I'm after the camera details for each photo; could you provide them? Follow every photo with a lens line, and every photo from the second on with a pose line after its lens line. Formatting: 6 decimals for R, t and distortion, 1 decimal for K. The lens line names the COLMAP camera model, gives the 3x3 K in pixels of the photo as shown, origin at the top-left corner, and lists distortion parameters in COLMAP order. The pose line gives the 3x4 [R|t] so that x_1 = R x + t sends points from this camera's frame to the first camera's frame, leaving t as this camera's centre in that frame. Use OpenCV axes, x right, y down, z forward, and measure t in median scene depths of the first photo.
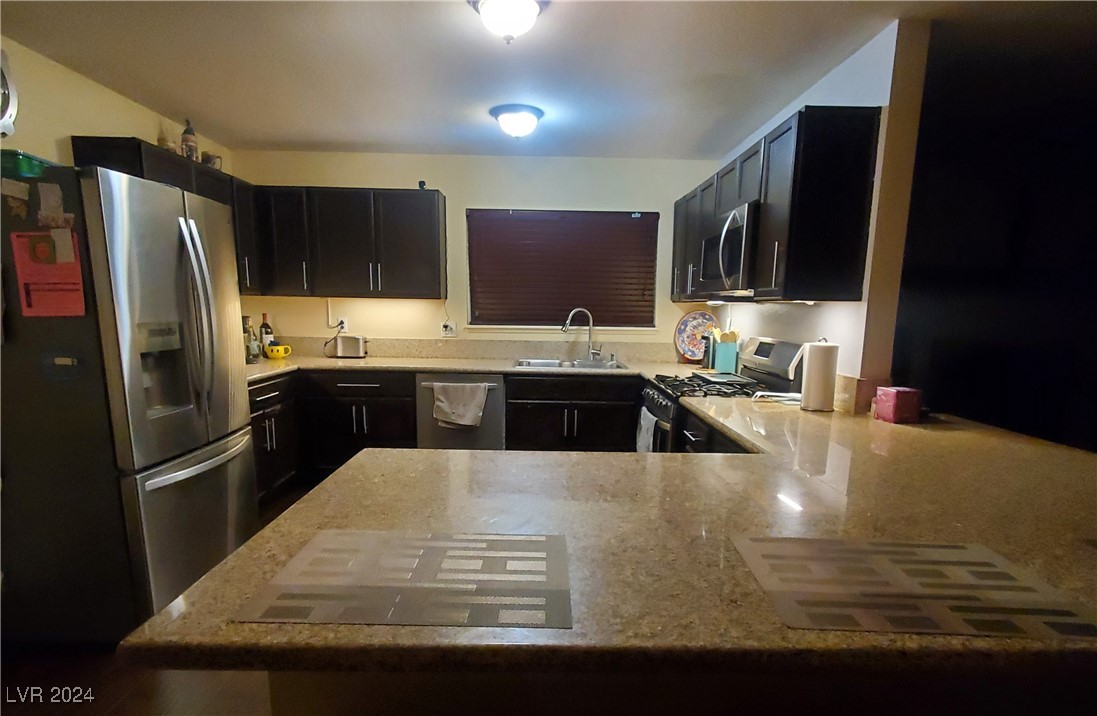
lens RADIAL K [[429.9, 0, 547.0], [0, 429.9, 360.4], [0, 0, 1]] dist [0.003767, 0.000175]
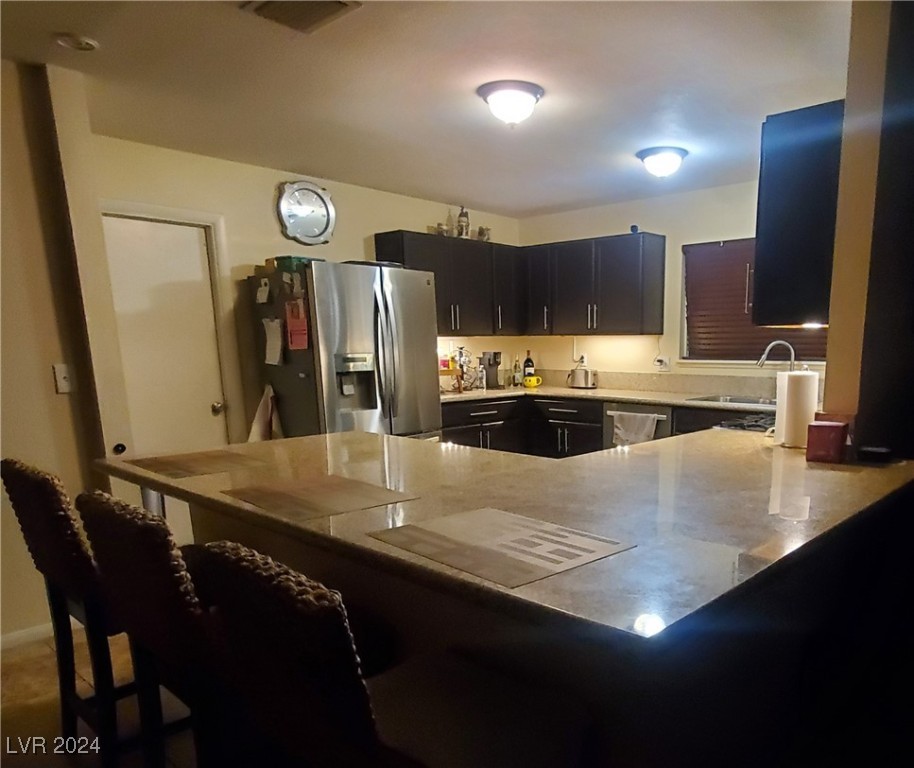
lens RADIAL K [[365.2, 0, 457.0], [0, 365.2, 384.6], [0, 0, 1]] dist [-0.002498, -0.000142]
pose [[0.886140, 0.041064, -0.461595, -0.251812], [-0.042509, 0.999070, 0.007274, -0.007614], [0.461464, 0.013176, 0.887061, -0.007824]]
